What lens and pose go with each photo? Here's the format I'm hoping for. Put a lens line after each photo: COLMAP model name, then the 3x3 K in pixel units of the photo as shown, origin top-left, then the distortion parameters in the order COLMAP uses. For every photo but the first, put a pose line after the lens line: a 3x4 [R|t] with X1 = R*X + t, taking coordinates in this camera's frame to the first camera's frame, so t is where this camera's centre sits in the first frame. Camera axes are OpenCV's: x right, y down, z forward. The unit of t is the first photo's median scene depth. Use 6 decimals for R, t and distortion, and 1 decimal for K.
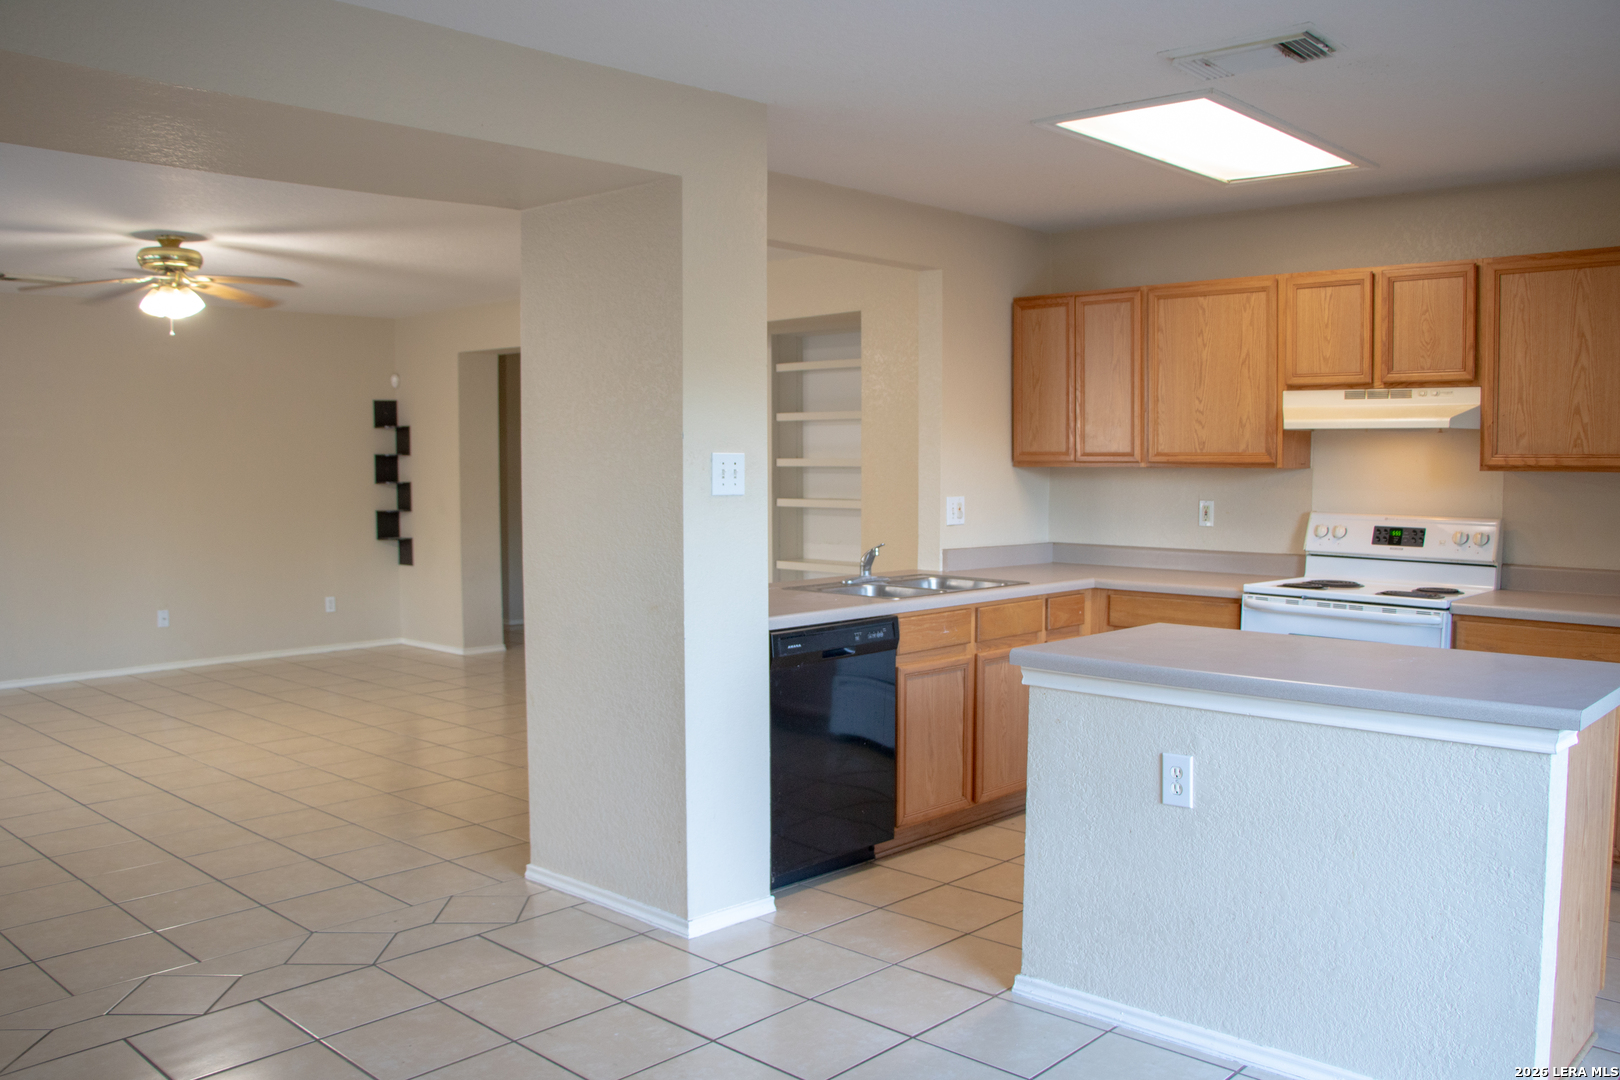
lens RADIAL K [[1346.2, 0, 766.0], [0, 1346.2, 518.9], [0, 0, 1]] dist [-0.151246, 0.114173]
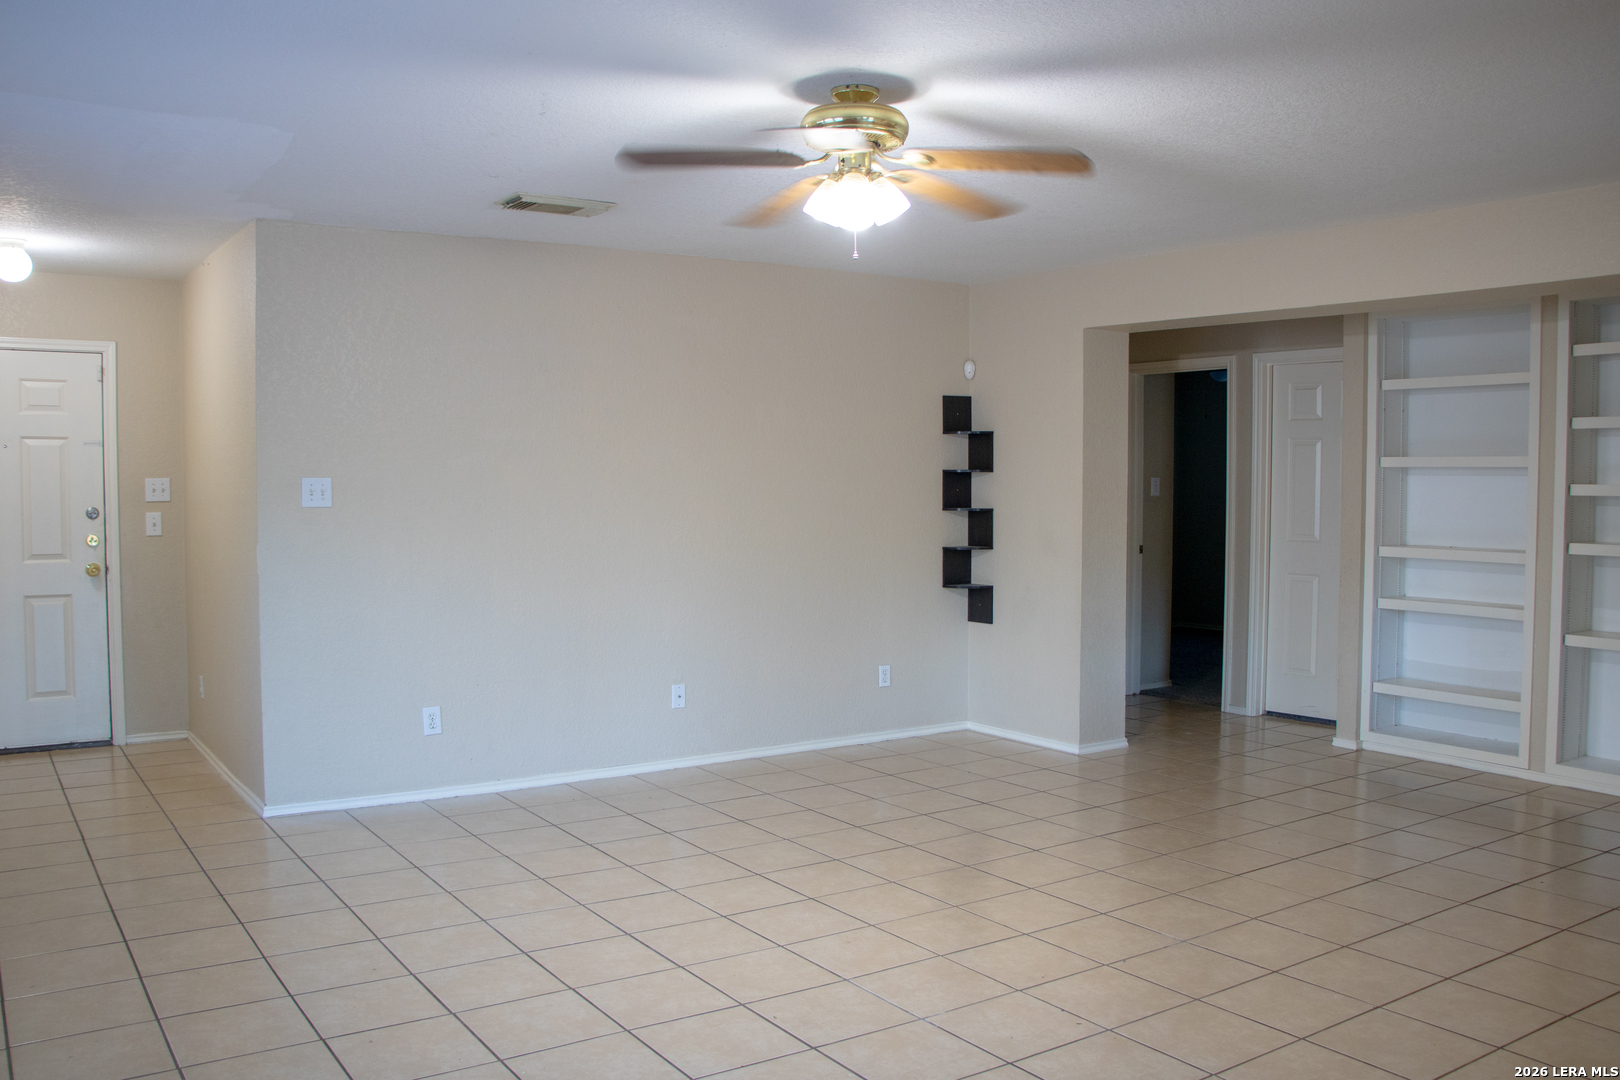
lens RADIAL K [[1346.2, 0, 796.3], [0, 1346.2, 538.8], [0, 0, 1]] dist [-0.151246, 0.114173]
pose [[0.980600, 0.017298, -0.195257, -0.229786], [-0.017118, 0.999850, 0.002609, -0.011417], [0.195273, 0.000784, 0.980749, 0.264776]]
